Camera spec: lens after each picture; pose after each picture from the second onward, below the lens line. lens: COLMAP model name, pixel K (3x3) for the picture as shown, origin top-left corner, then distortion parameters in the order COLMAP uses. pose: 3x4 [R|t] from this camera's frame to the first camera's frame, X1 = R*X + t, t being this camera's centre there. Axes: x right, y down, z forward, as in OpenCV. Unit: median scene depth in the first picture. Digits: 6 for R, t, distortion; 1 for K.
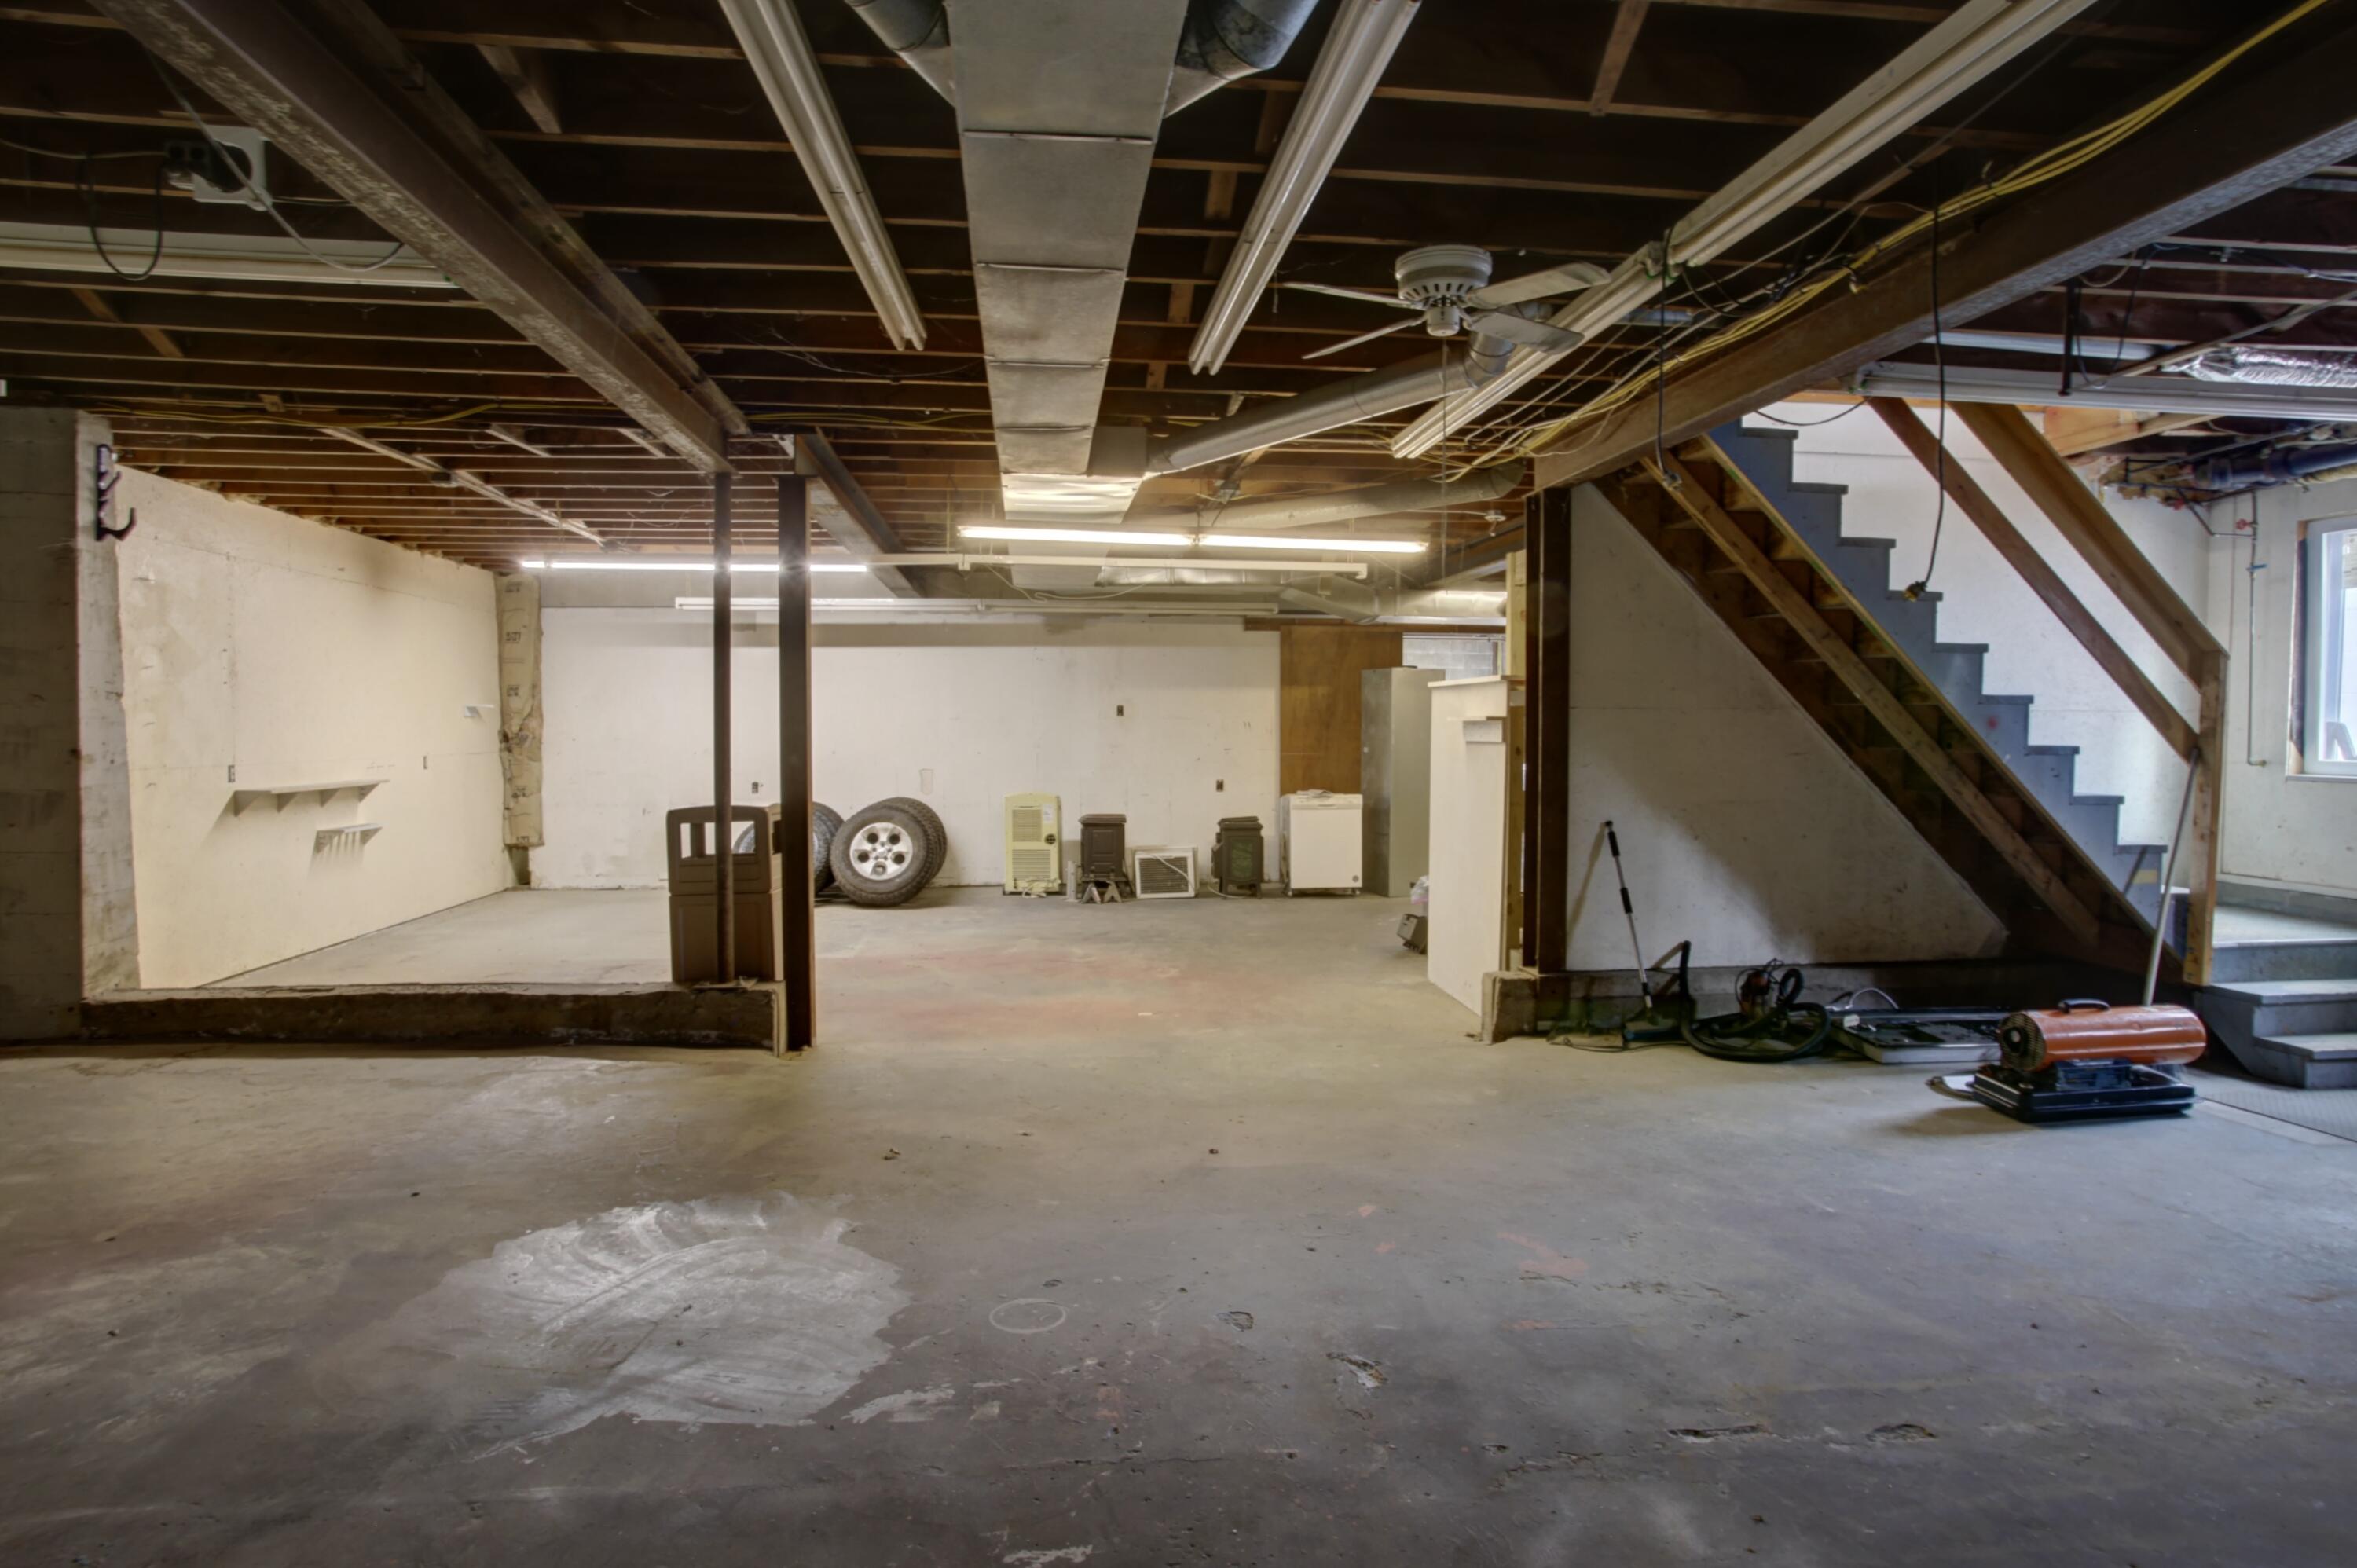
lens RADIAL K [[1295.0, 0, 1173.2], [0, 1295.0, 774.2], [0, 0, 1]] dist [-0.036829, 0.001476]
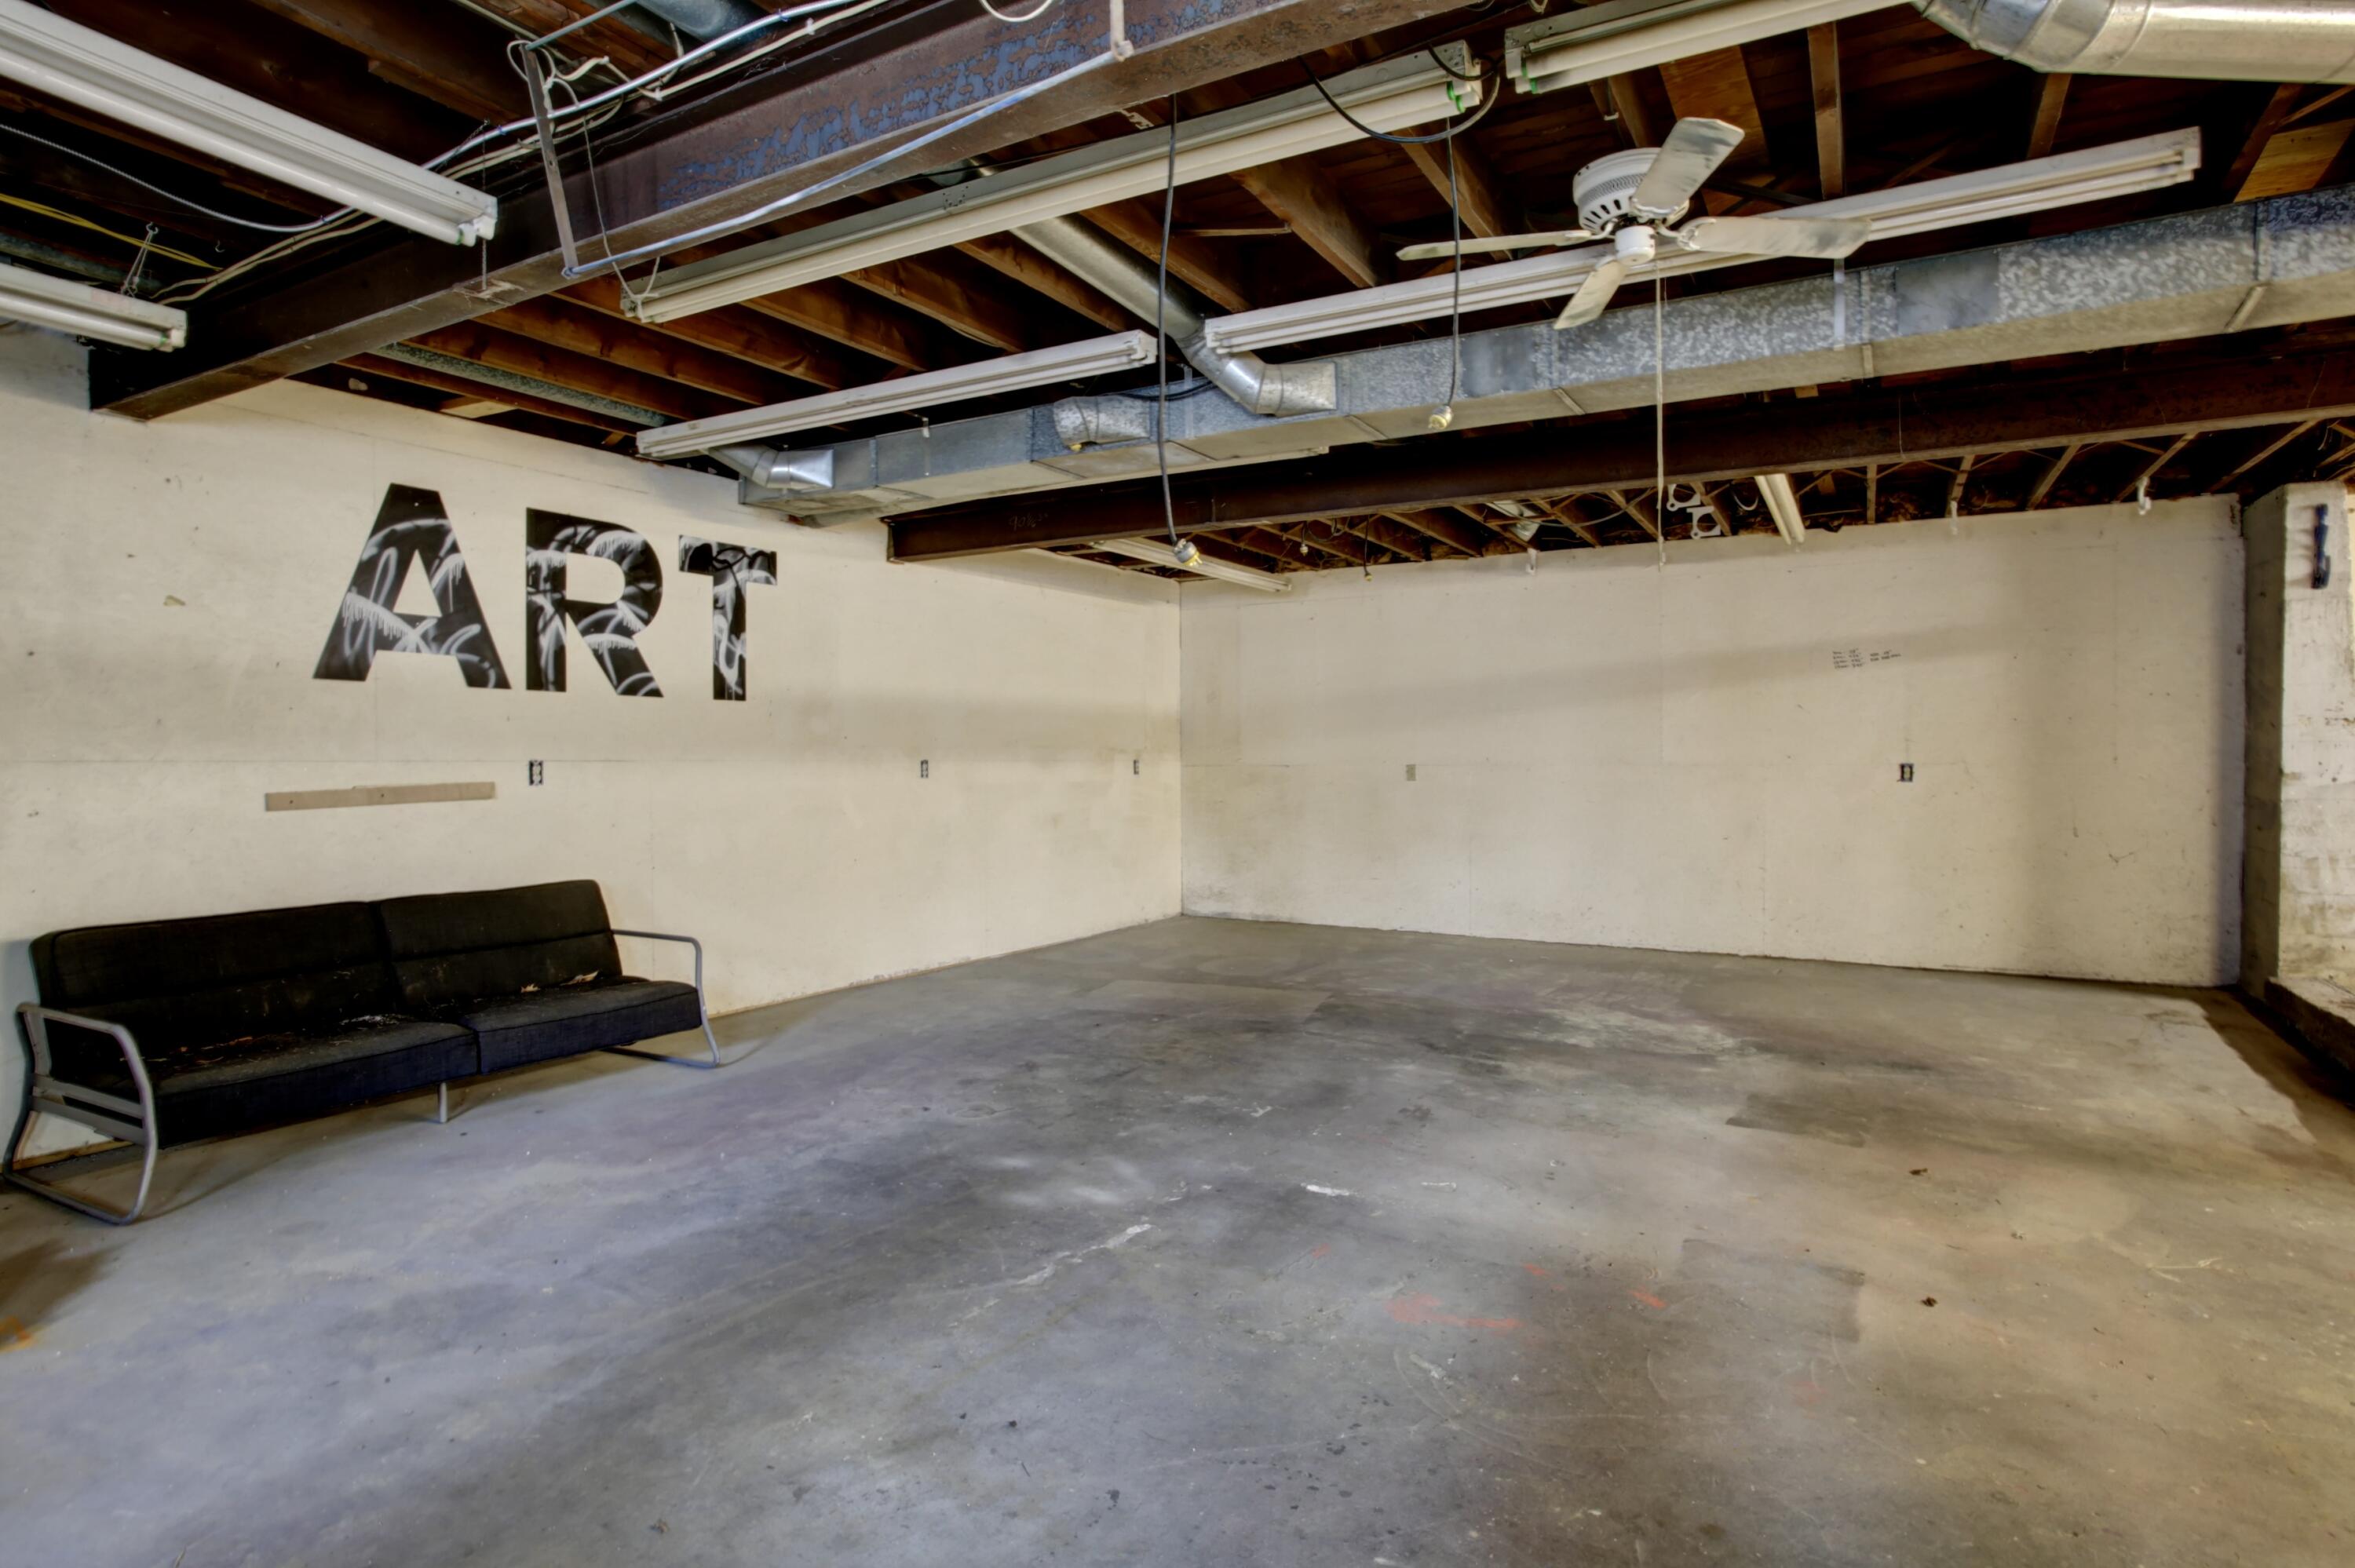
lens RADIAL K [[1293.8, 0, 1172.2], [0, 1293.8, 774.2], [0, 0, 1]] dist [-0.036829, 0.001476]
pose [[-0.602038, 0.009892, -0.798406, 0.612028], [-0.025376, 0.999181, 0.031514, -0.020592], [0.798064, 0.039233, -0.601294, 0.744376]]
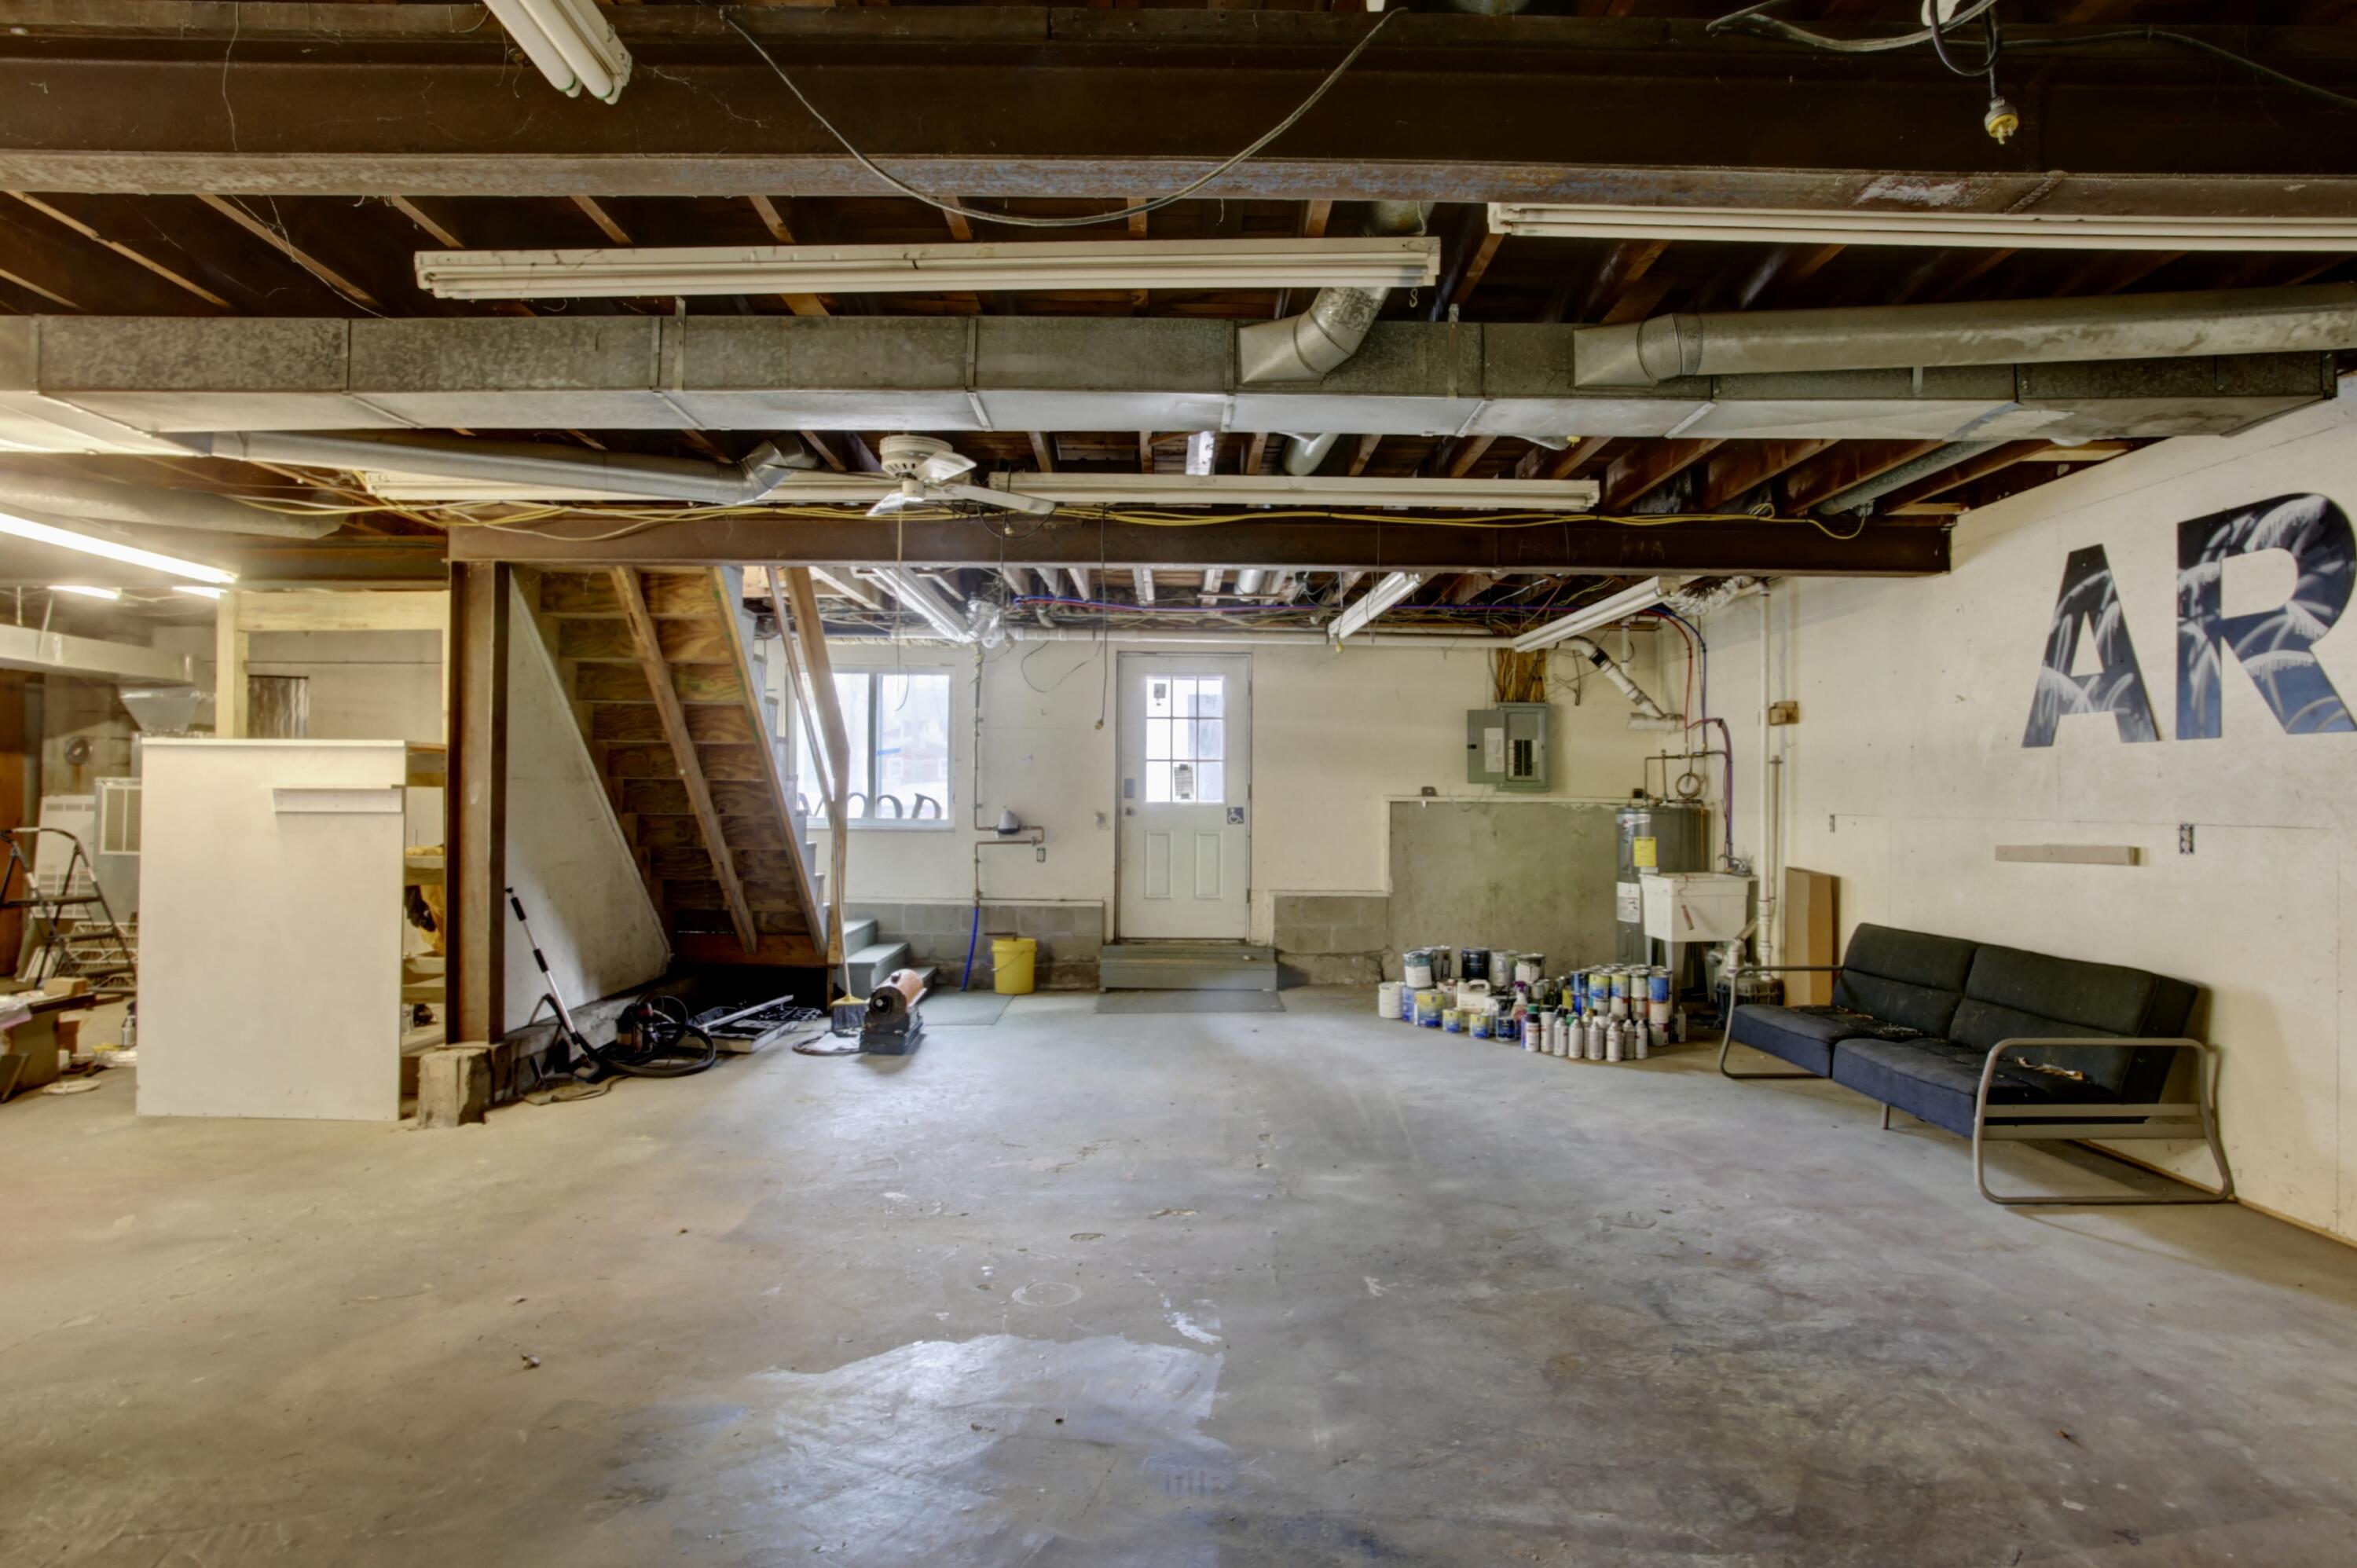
lens RADIAL K [[1295.0, 0, 1173.2], [0, 1295.0, 774.2], [0, 0, 1]] dist [-0.036829, 0.001476]
pose [[0.113021, 0.017944, 0.993431, -0.626685], [0.025863, 0.999445, -0.020995, -0.019117], [-0.993256, 0.028066, 0.112494, 0.350437]]
